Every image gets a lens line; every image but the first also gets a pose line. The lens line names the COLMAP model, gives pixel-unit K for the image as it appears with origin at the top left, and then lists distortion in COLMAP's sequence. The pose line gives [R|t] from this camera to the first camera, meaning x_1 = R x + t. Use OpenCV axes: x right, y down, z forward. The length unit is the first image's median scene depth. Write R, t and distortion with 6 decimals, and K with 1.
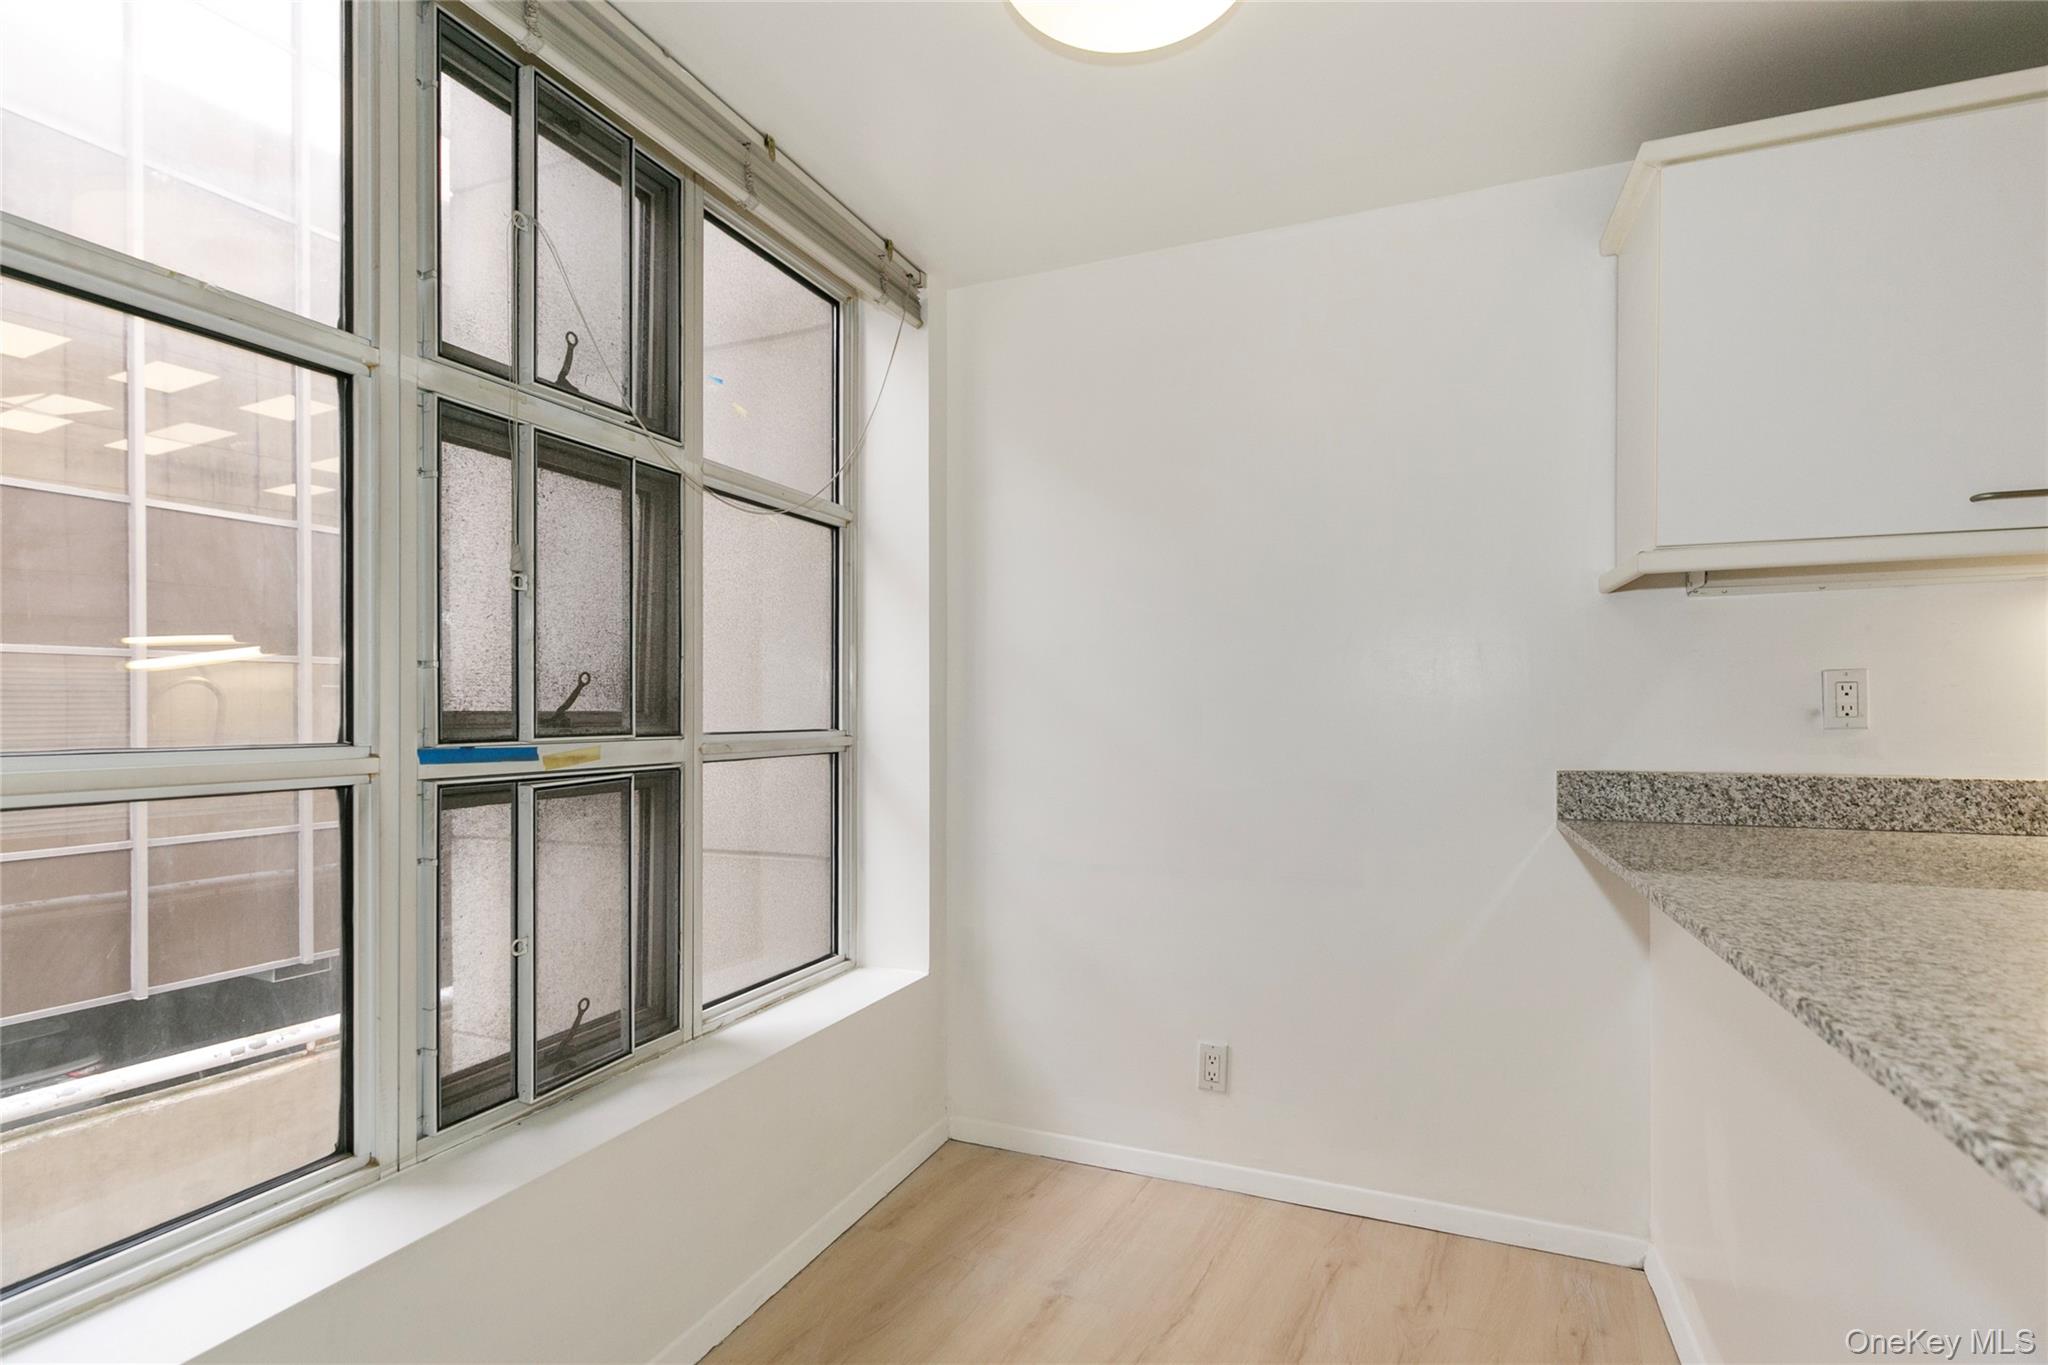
lens RADIAL K [[929.0, 0, 1052.5], [0, 929.0, 706.4], [0, 0, 1]] dist [0.003471, -0.000100]
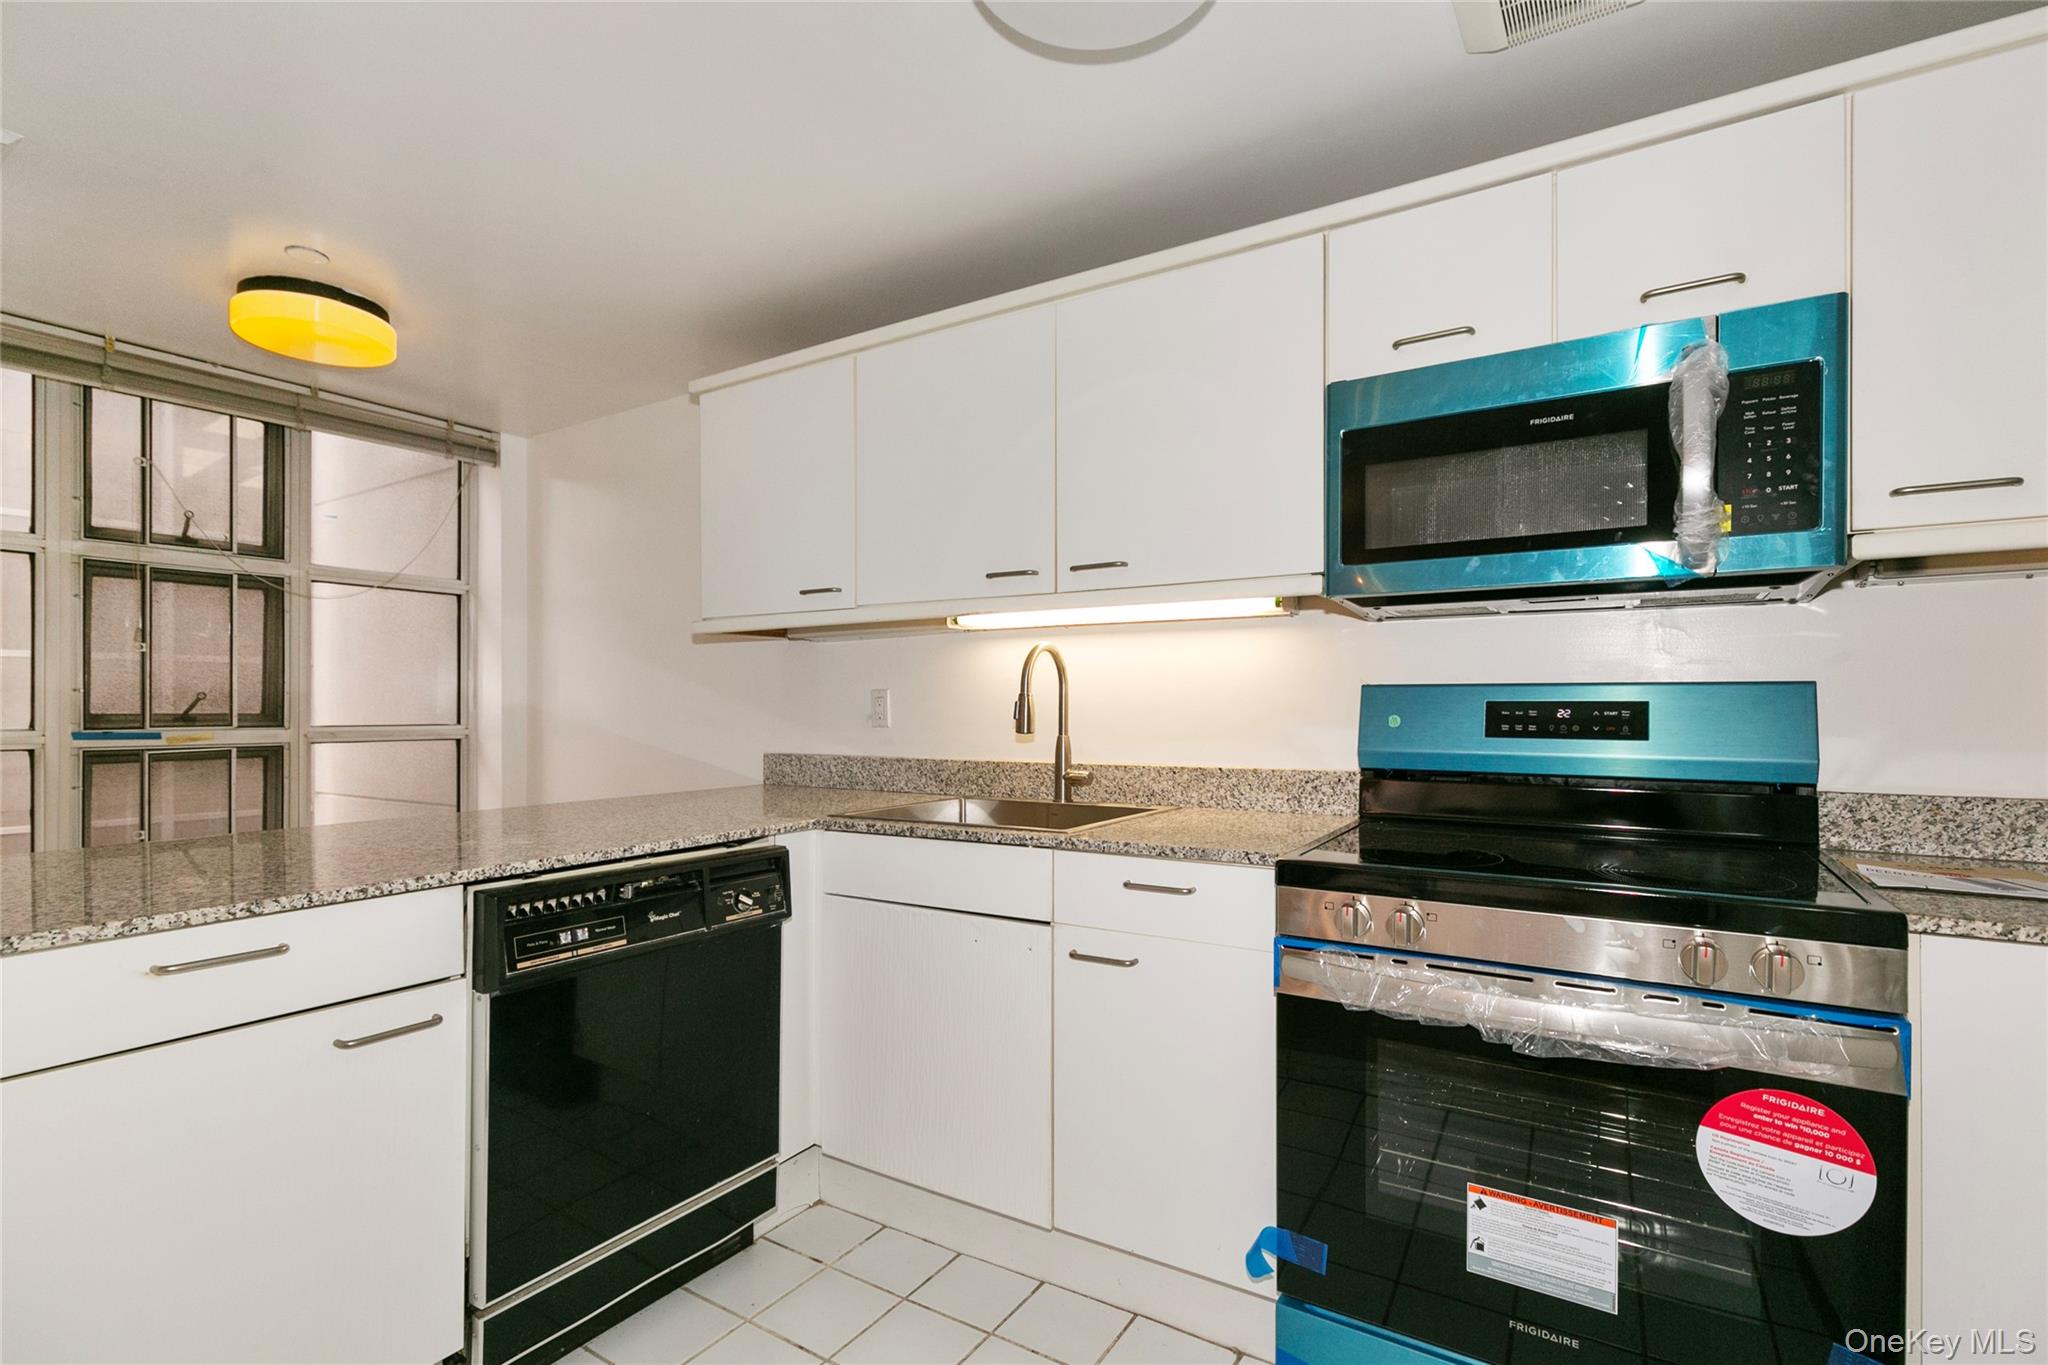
lens RADIAL K [[929.0, 0, 1052.5], [0, 929.0, 706.4], [0, 0, 1]] dist [0.003471, -0.000100]
pose [[0.982871, 0.001387, -0.184290, 1.456092], [-0.001002, 0.999997, 0.002178, -0.014364], [0.184293, -0.001956, 0.982869, -0.493964]]
